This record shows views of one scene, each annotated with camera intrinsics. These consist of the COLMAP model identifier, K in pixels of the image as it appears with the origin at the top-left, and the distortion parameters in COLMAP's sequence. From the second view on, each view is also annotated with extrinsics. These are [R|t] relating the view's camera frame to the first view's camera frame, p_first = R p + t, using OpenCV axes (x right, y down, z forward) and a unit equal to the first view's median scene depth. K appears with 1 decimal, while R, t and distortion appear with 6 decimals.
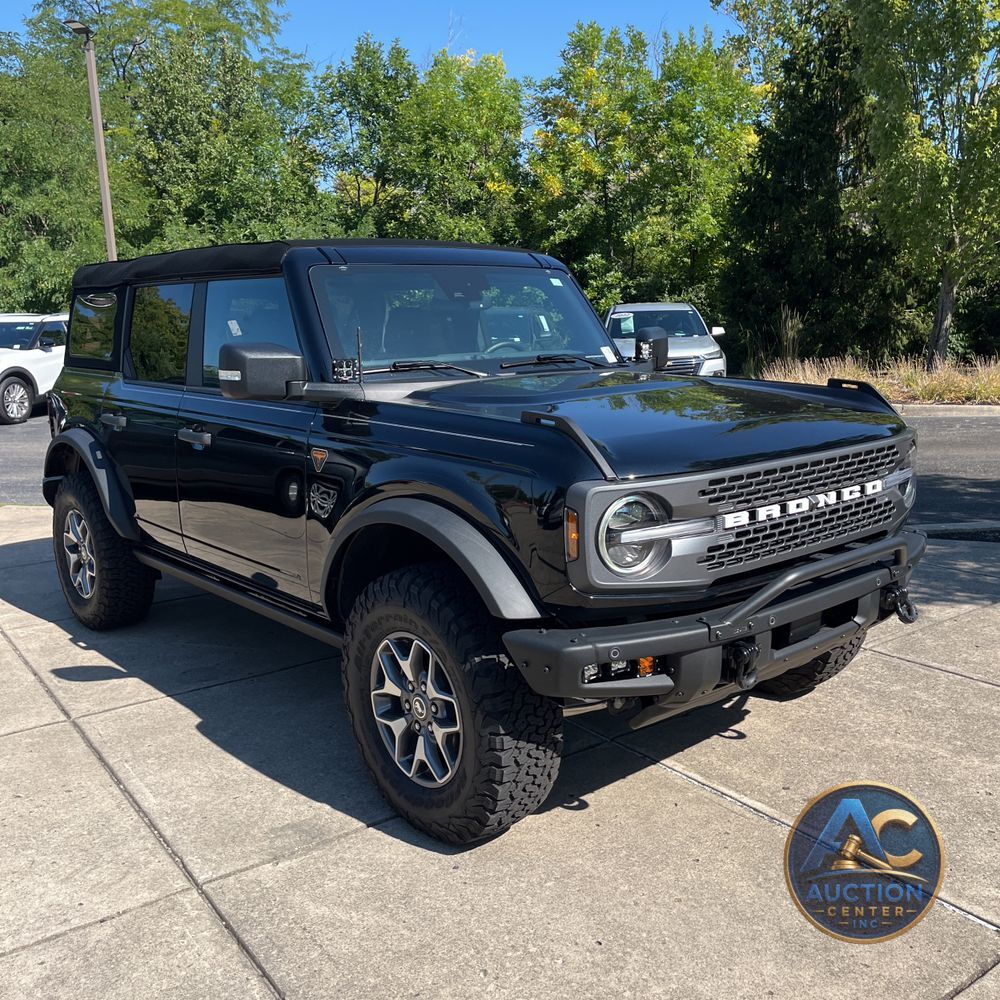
lens RADIAL K [[990.9, 0, 531.5], [0, 990.9, 494.6], [0, 0, 1]] dist [0.024847, -0.000953]
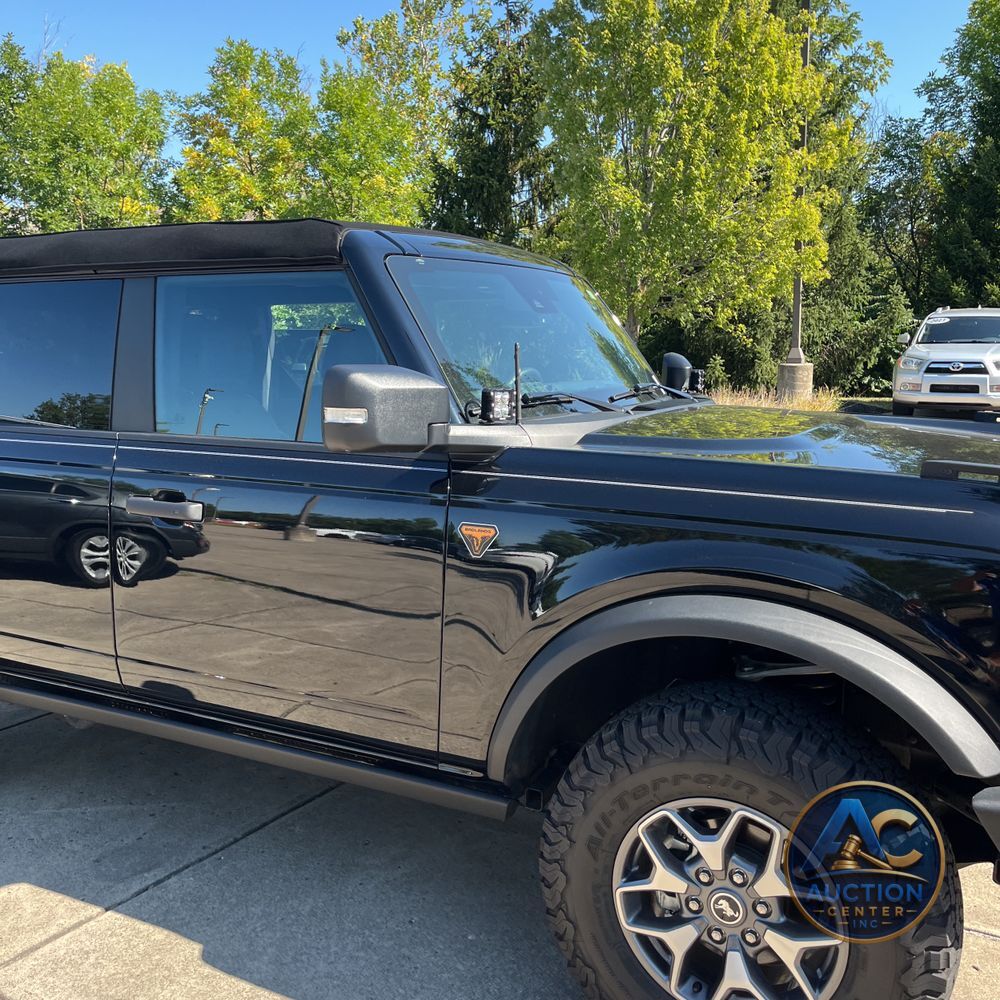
lens RADIAL K [[989.4, 0, 496.9], [0, 989.4, 494.6], [0, 0, 1]] dist [0.037567, -0.026265]
pose [[0.939019, -0.036762, 0.341894, -0.095620], [0.048941, 0.998435, -0.027062, -0.010507], [-0.340364, 0.042144, 0.939349, 0.082710]]
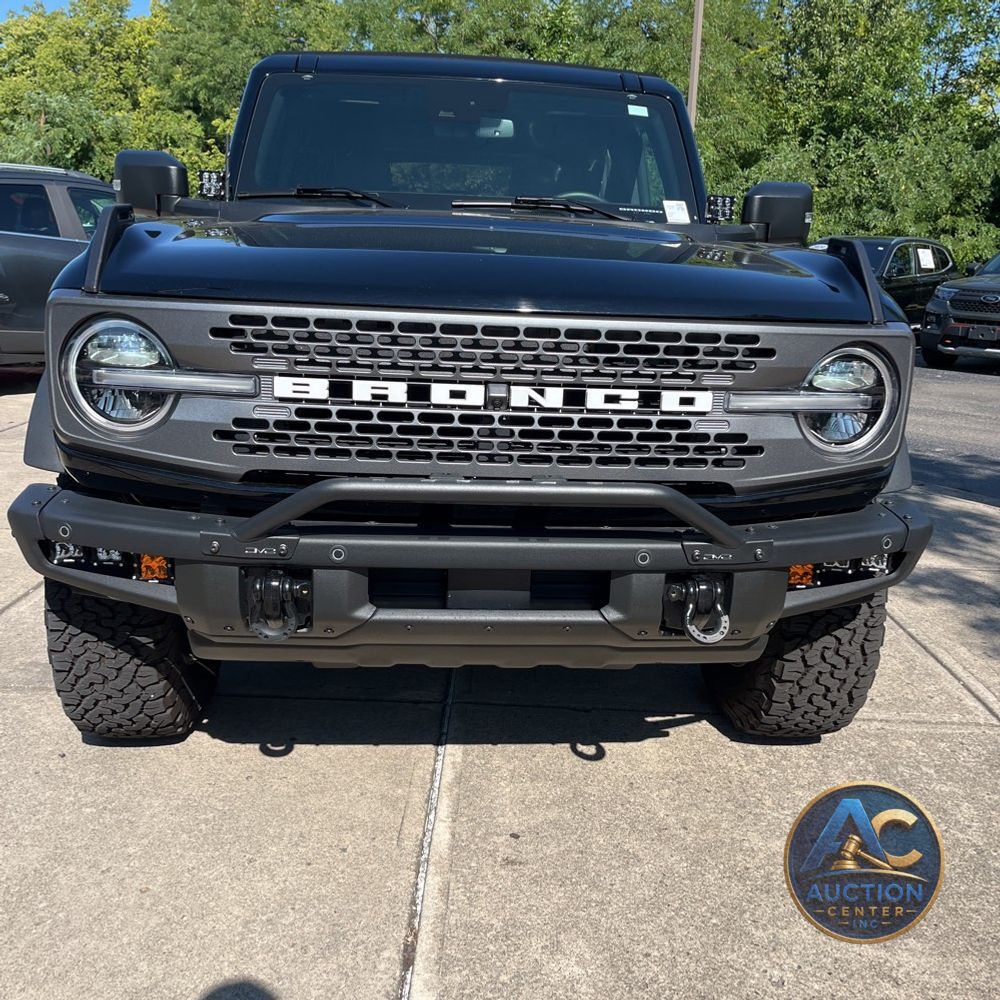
lens RADIAL K [[992.5, 0, 502.3], [0, 992.5, 515.8], [0, 0, 1]] dist [0.050634, -0.058579]
pose [[0.795469, 0.210681, -0.568192, 0.127381], [-0.164895, 0.977493, 0.131594, -0.000175], [0.583128, -0.010987, 0.812306, 0.099219]]
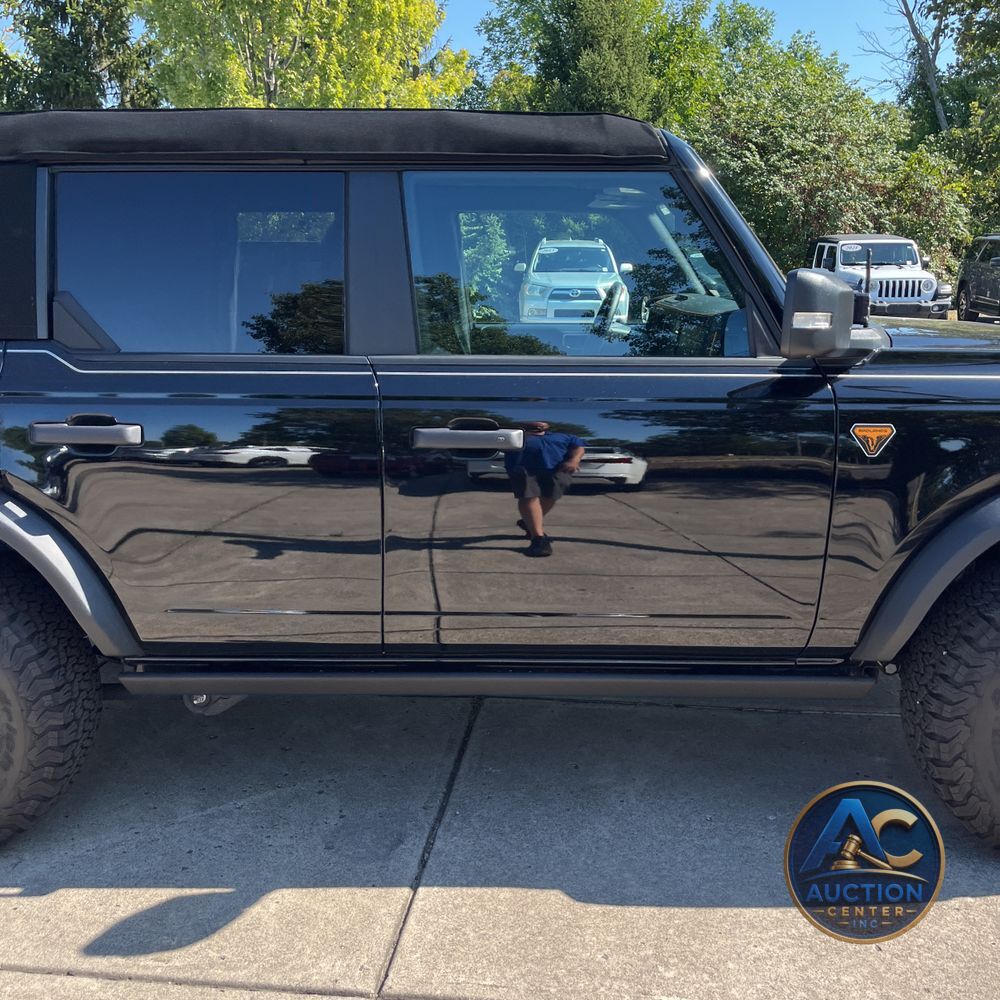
lens RADIAL K [[991.3, 0, 497.4], [0, 991.3, 513.0], [0, 0, 1]] dist [0.048465, -0.057793]
pose [[0.689904, -0.152990, 0.707550, -0.201585], [0.120244, 0.988053, 0.096396, -0.018705], [-0.713844, 0.018575, 0.700058, 0.155629]]
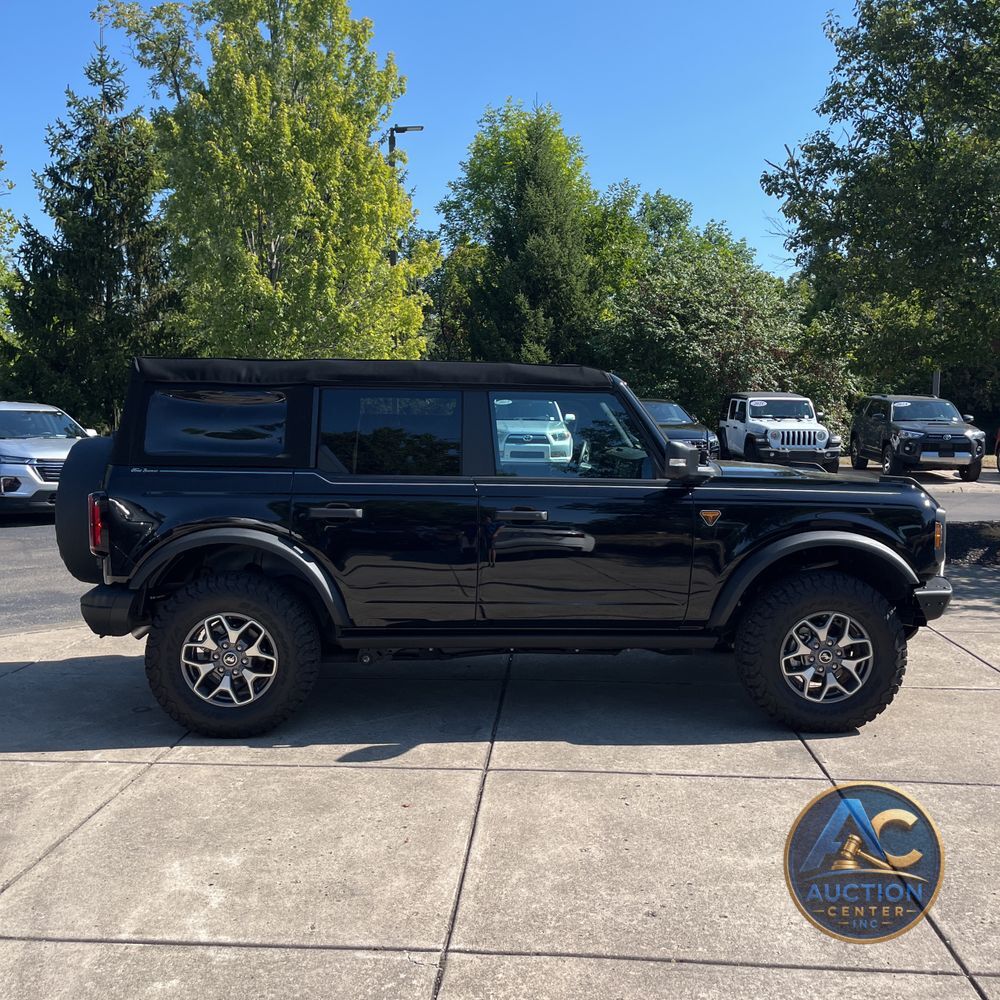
lens RADIAL K [[991.3, 0, 497.4], [0, 991.3, 513.0], [0, 0, 1]] dist [0.048465, -0.057793]
pose [[0.645390, -0.048987, 0.762281, -0.347924], [0.114968, 0.992803, -0.033537, -0.006496], [-0.755152, 0.109282, 0.646377, 0.061676]]
